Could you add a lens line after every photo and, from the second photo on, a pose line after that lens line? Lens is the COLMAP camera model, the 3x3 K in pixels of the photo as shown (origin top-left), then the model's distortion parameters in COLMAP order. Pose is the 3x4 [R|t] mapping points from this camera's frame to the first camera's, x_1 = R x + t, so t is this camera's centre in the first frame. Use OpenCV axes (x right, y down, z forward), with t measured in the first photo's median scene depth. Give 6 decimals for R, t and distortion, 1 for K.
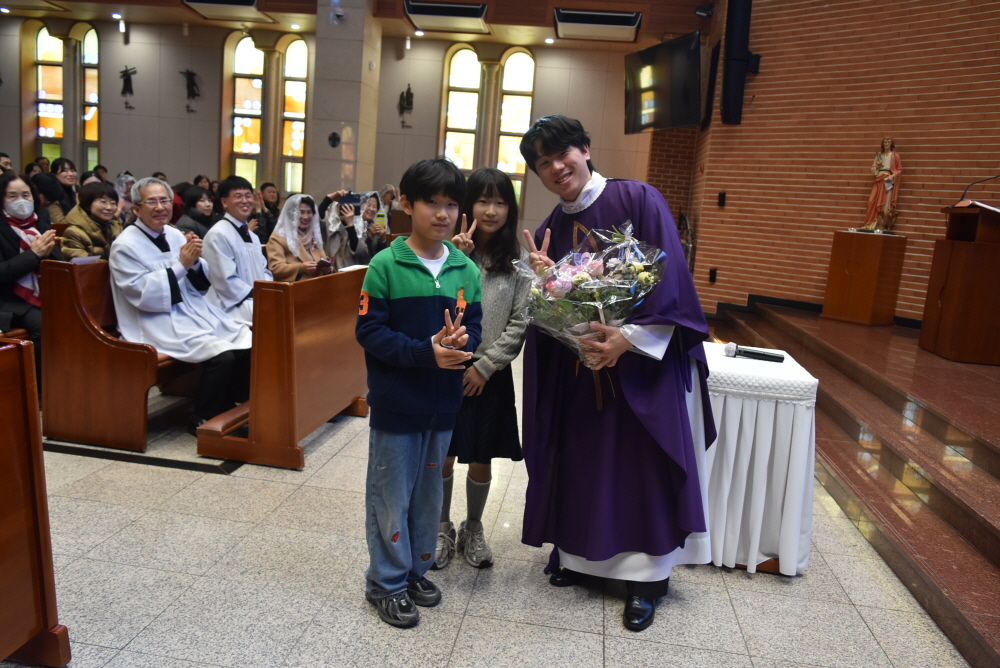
lens RADIAL K [[775.8, 0, 494.6], [0, 775.8, 333.0], [0, 0, 1]] dist [-0.011292, 0.000343]
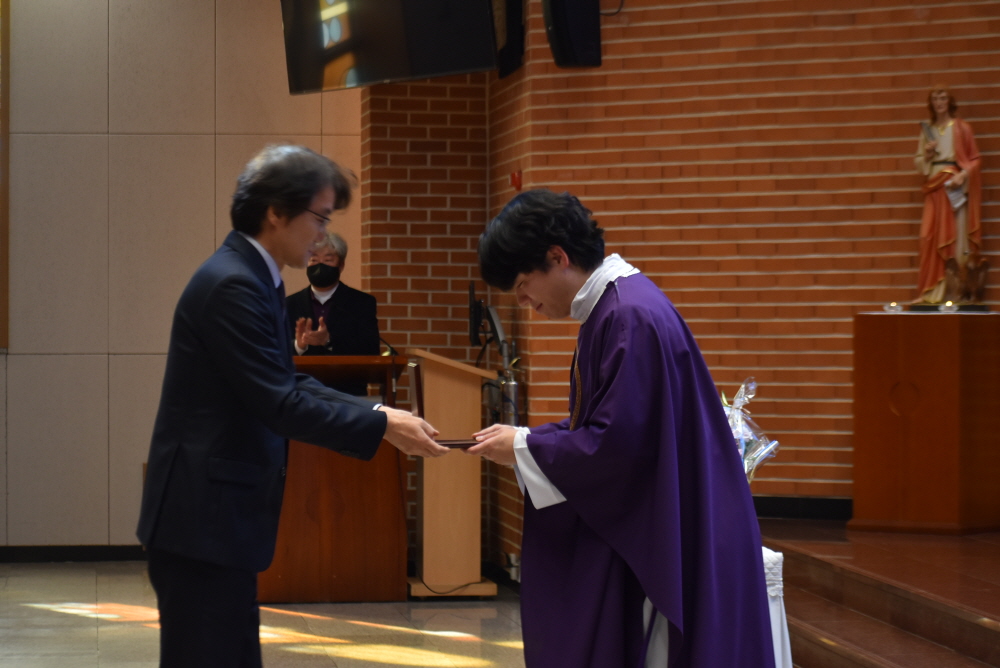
lens RADIAL K [[3206.6, 0, 500.0], [0, 3206.6, 334.0], [0, 0, 1]] dist [-0.202811, 0.430704]
pose [[0.961670, -0.084847, 0.260751, -0.163168], [0.121540, 0.984304, -0.127960, 0.064279], [-0.245801, 0.154747, 0.956888, -0.509096]]
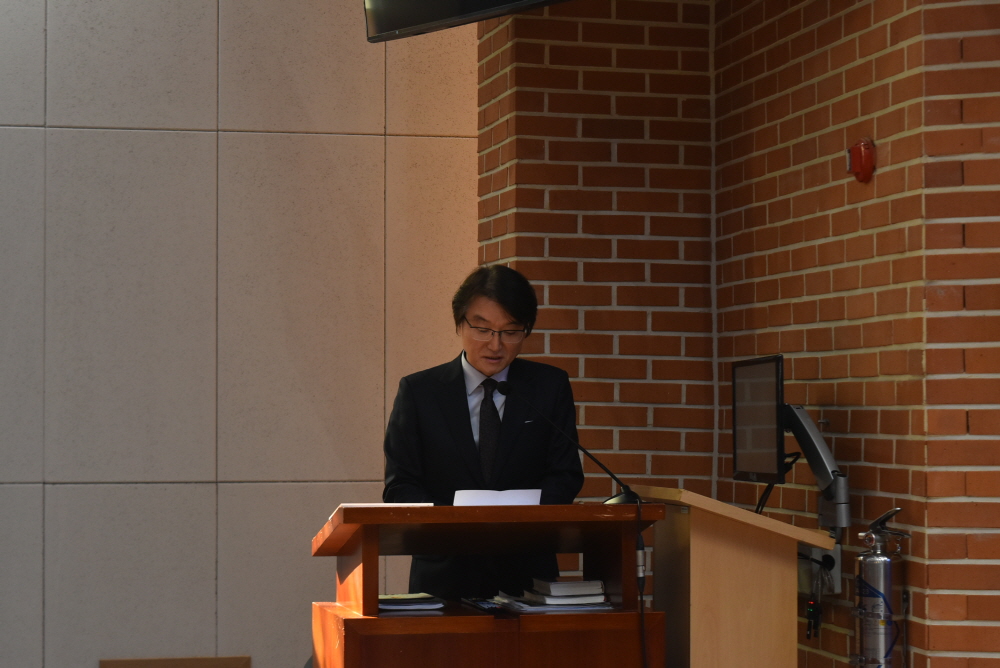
lens RADIAL K [[2236.4, 0, 426.8], [0, 2236.4, 336.3], [0, 0, 1]] dist [-0.061625, -0.215237]
pose [[0.942246, -0.071872, 0.327120, -0.022416], [0.130188, 0.978492, -0.160011, -0.100698], [-0.308584, 0.193357, 0.931337, 0.562801]]
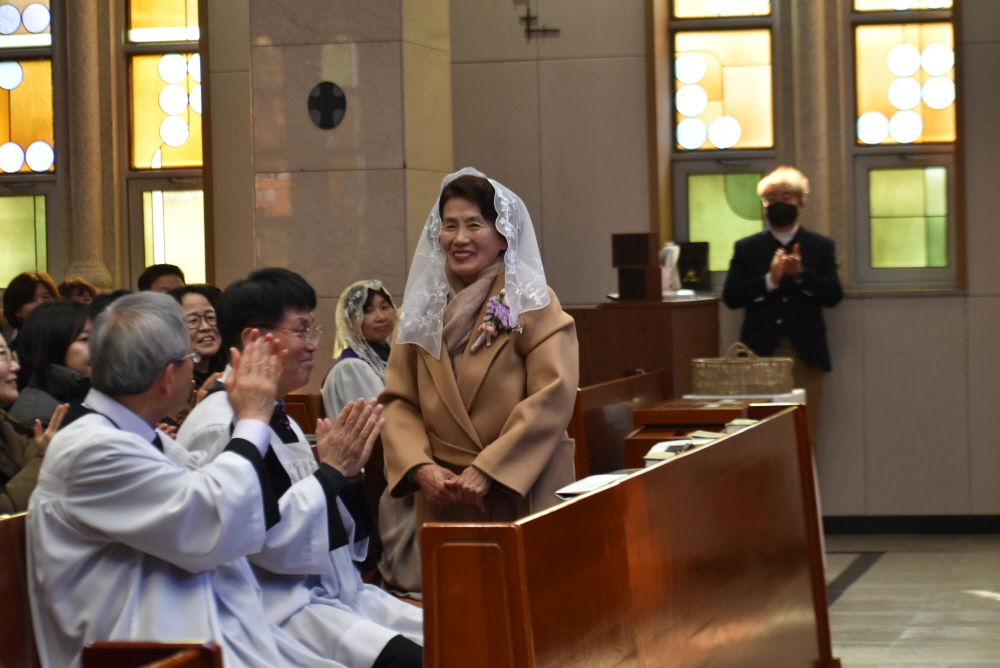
lens RADIAL K [[3074.3, 0, 500.0], [0, 3074.3, 334.0], [0, 0, 1]] dist [-0.017036, -1.472543]
pose [[0.990847, -0.104024, -0.086028, -0.054851], [0.090816, 0.985210, -0.145308, 0.027051], [0.099871, 0.136165, 0.985639, -0.214670]]
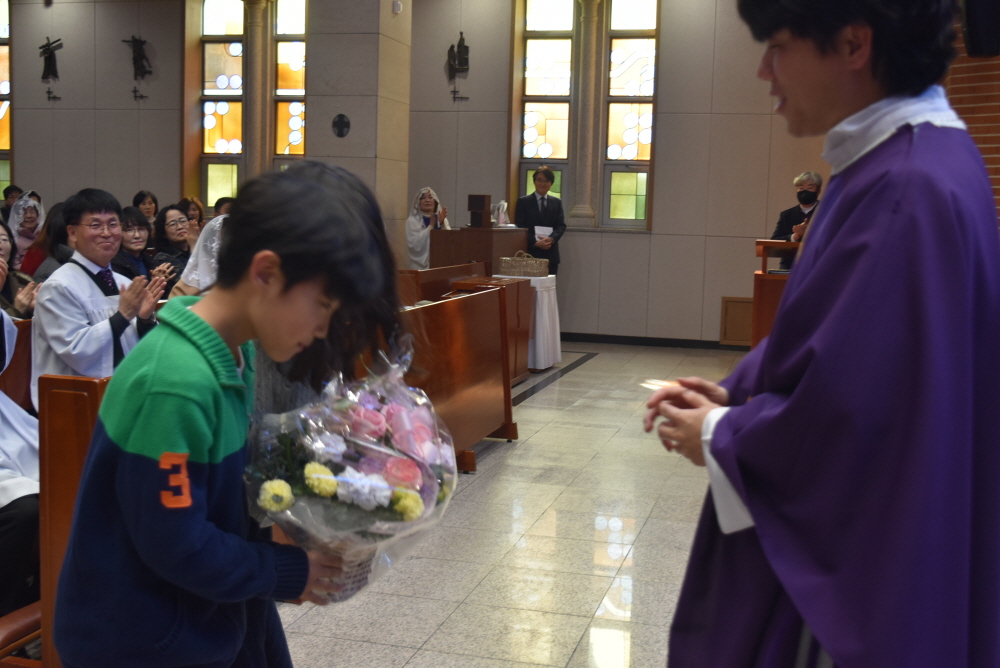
lens RADIAL K [[1174.9, 0, 500.0], [0, 1174.9, 334.0], [0, 0, 1]] dist [-0.026582, -0.007160]
pose [[0.990726, -0.039671, -0.129955, 0.049848], [0.031237, 0.997310, -0.066308, -0.012782], [0.132236, 0.061634, 0.989300, 0.091574]]
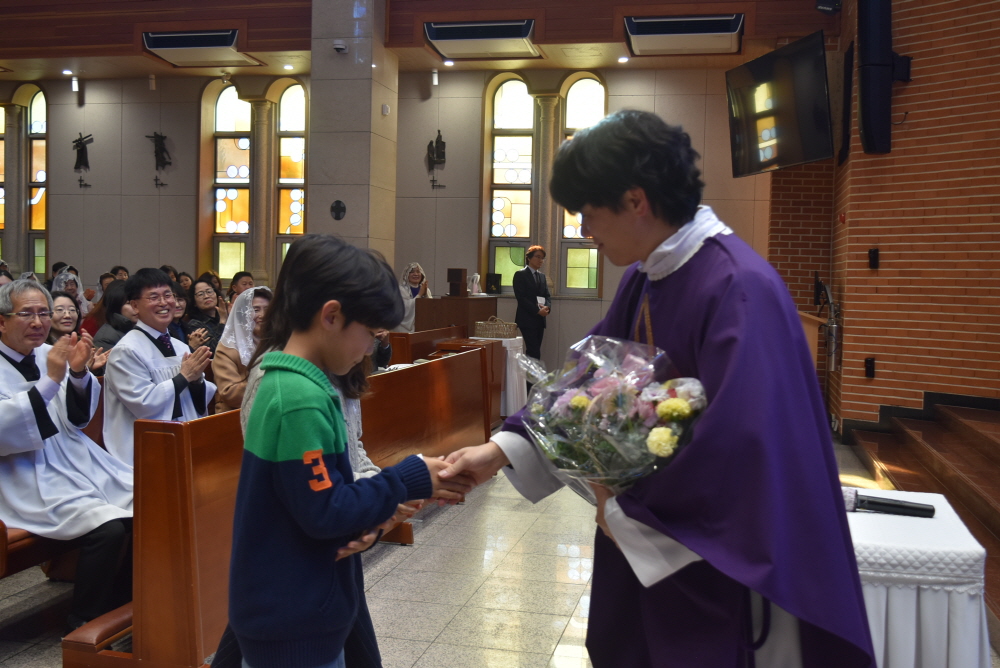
lens RADIAL K [[1041.9, 0, 497.1], [0, 1041.9, 335.0], [0, 0, 1]] dist [-0.024172, -0.004976]
pose [[0.994216, -0.051487, -0.094258, 0.040872], [0.040426, 0.992460, -0.115707, -0.009381], [0.099505, 0.111227, 0.988801, 0.046764]]
